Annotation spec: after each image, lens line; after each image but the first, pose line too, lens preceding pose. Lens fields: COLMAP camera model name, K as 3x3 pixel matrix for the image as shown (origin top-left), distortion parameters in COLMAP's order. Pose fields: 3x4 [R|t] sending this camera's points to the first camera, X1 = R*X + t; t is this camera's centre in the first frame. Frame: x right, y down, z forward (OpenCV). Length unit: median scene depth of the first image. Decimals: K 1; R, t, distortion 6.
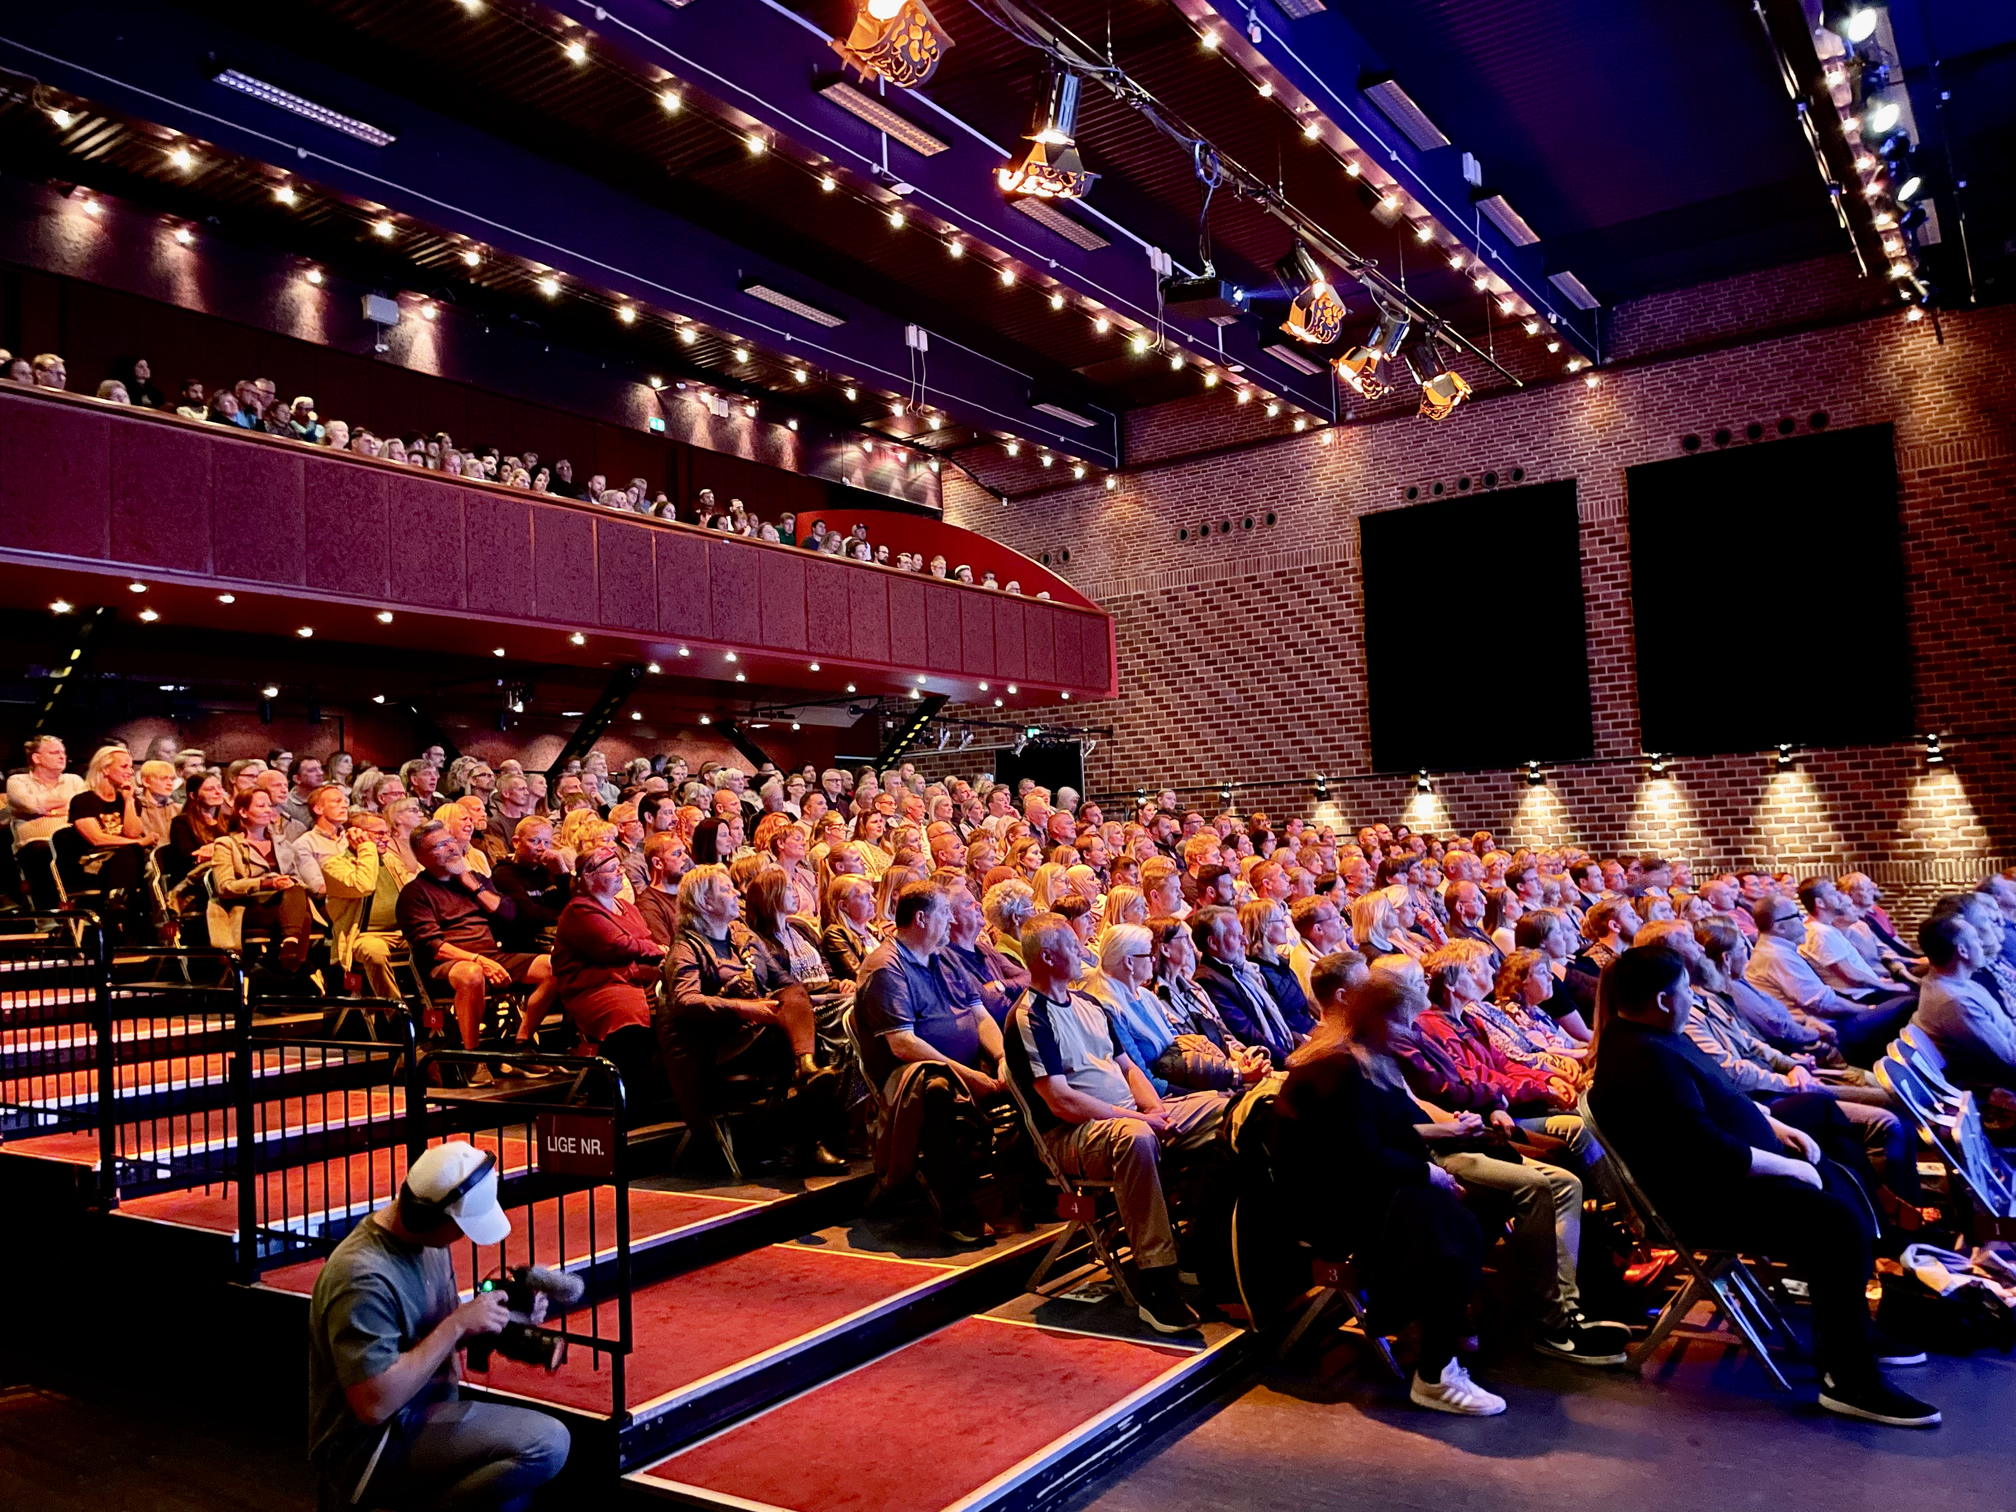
lens RADIAL K [[1534.5, 0, 1010.4], [0, 1534.5, 756.4], [0, 0, 1]] dist [0.086004, -0.119780]
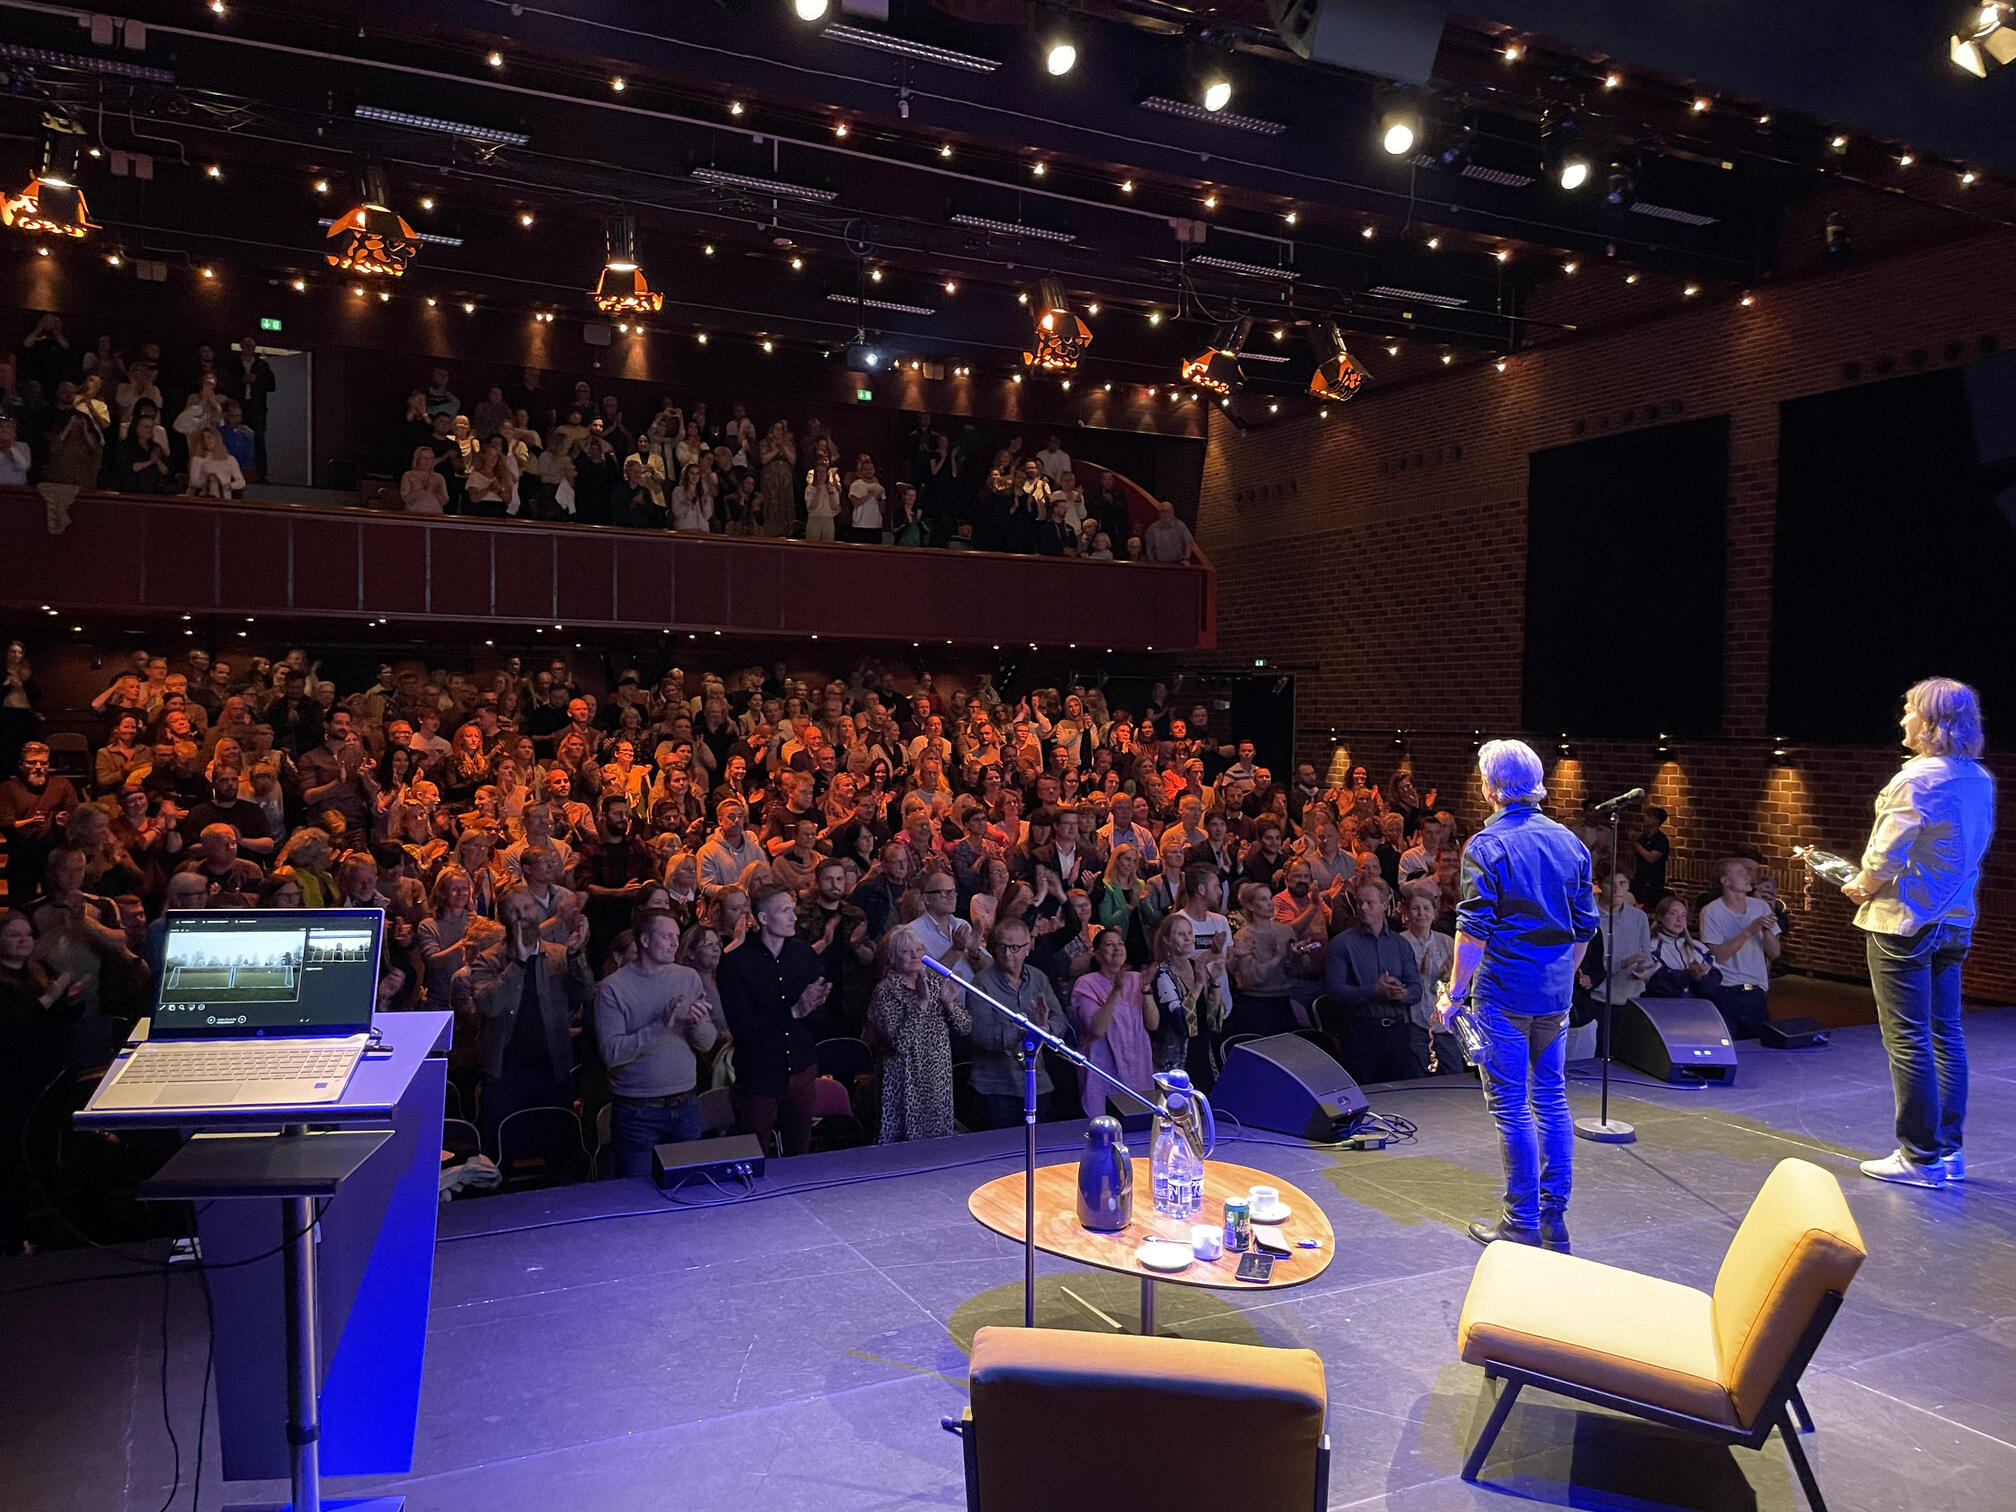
lens RADIAL K [[1534.5, 0, 990.2], [0, 1534.5, 744.7], [0, 0, 1]] dist [0.086004, -0.119780]
pose [[0.876209, 0.063290, -0.477758, 0.459451], [-0.017625, 0.994884, 0.099472, -0.079051], [0.481610, -0.078738, 0.872842, 0.025385]]
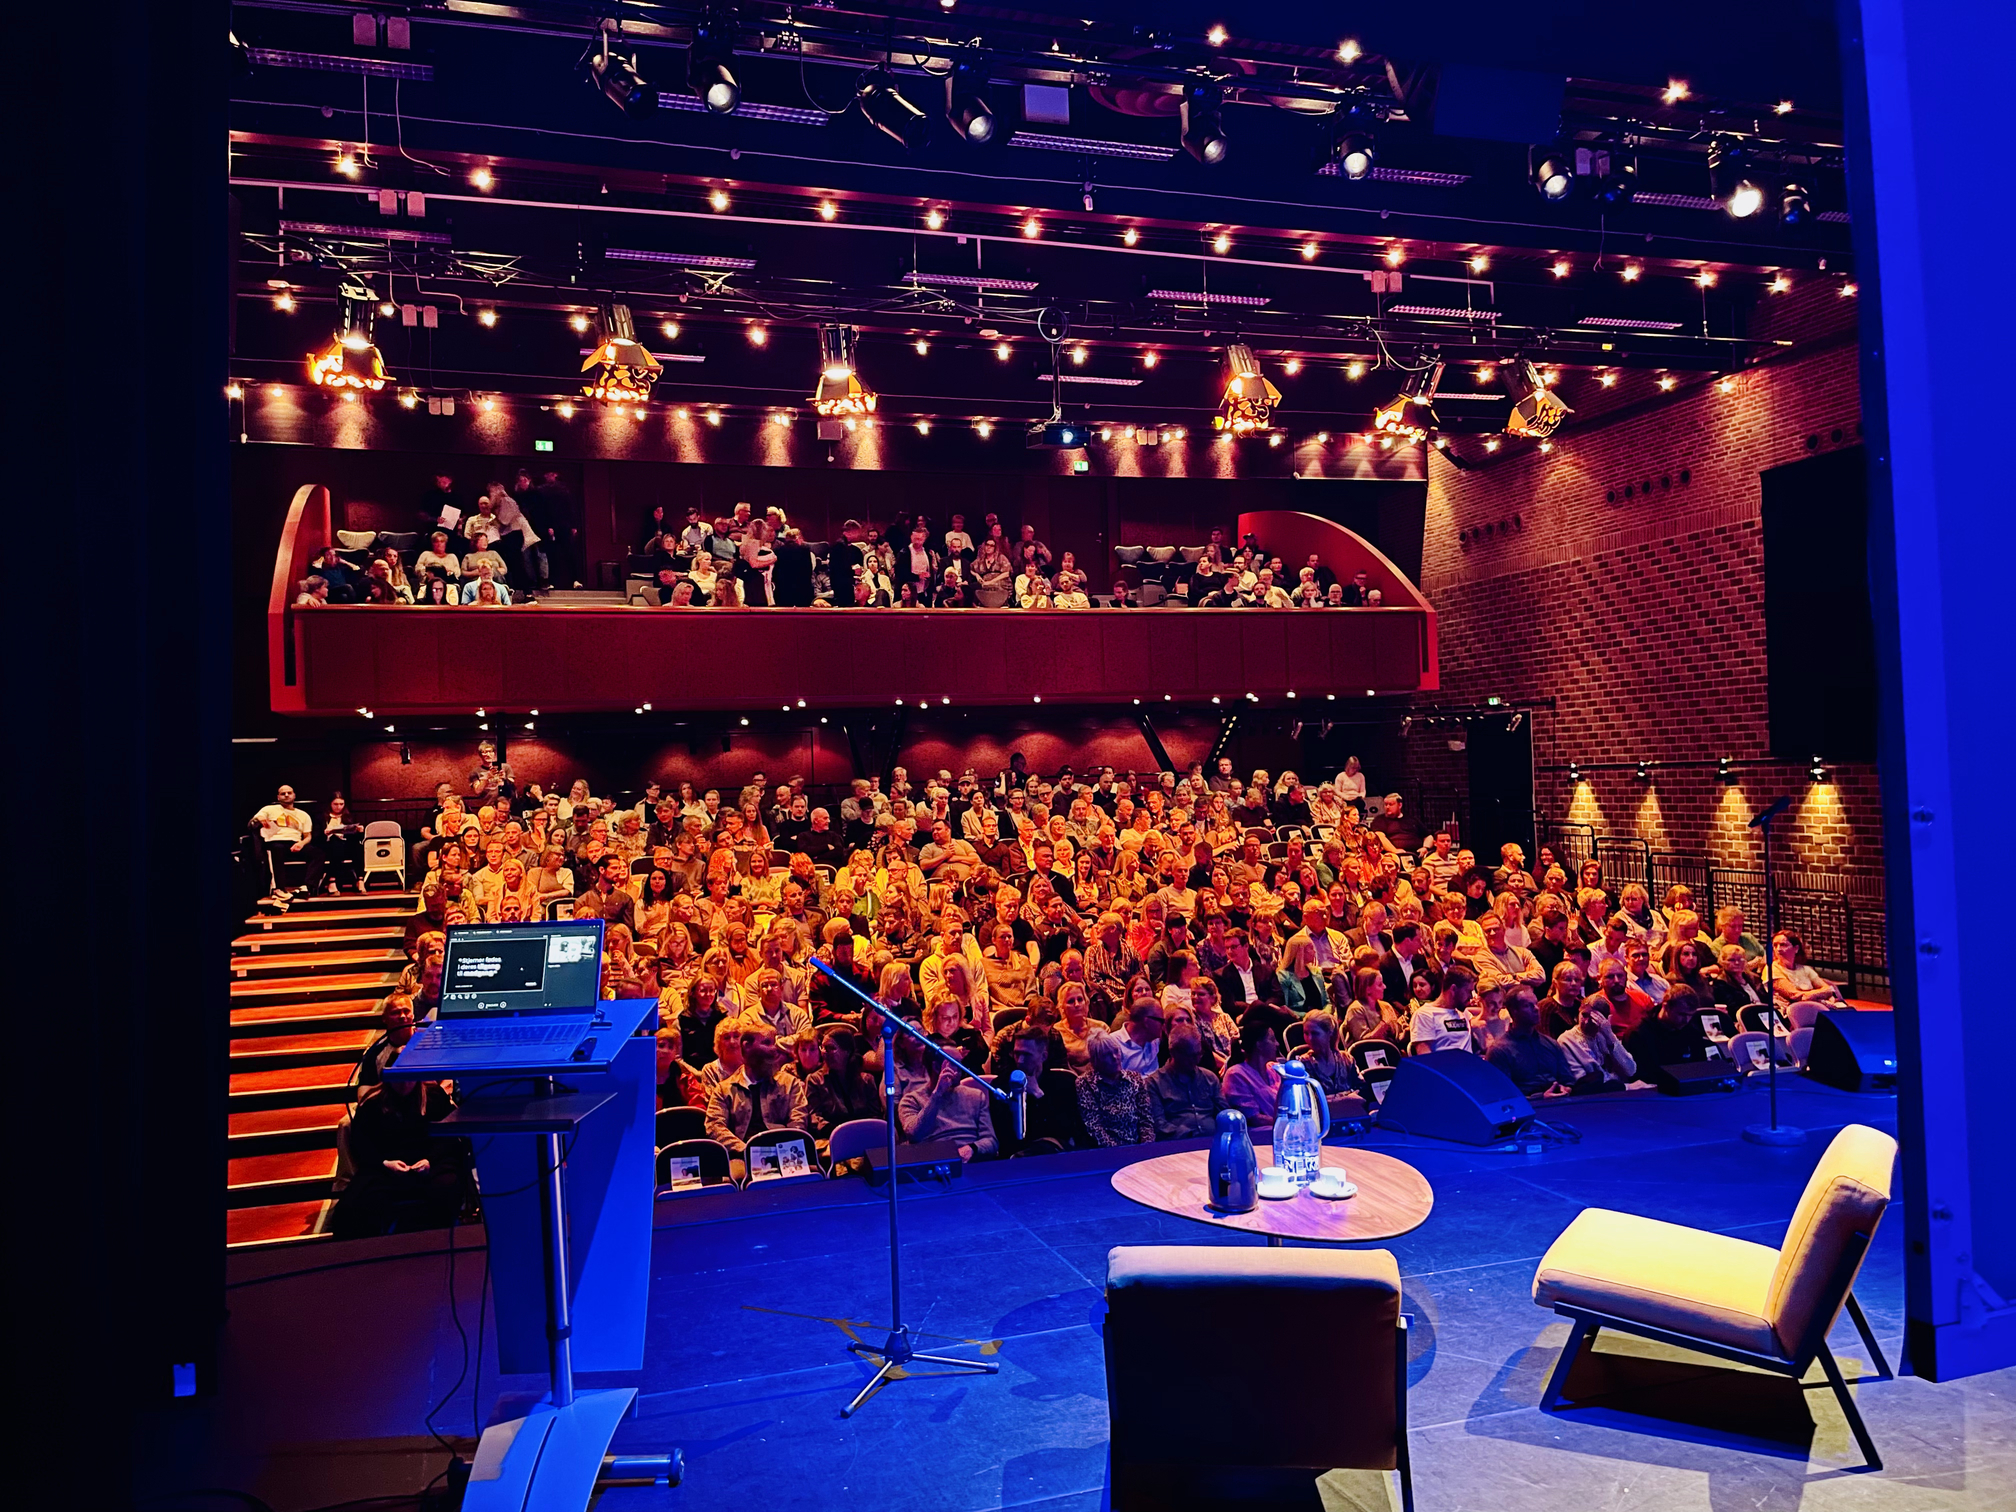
lens RADIAL K [[1534.5, 0, 1008.2], [0, 1534.5, 753.6], [0, 0, 1]] dist [0.086004, -0.119780]
pose [[0.794874, 0.006187, -0.606743, 0.495258], [0.041270, 0.997081, 0.064235, -0.078543], [0.605370, -0.076099, 0.792298, 0.005468]]
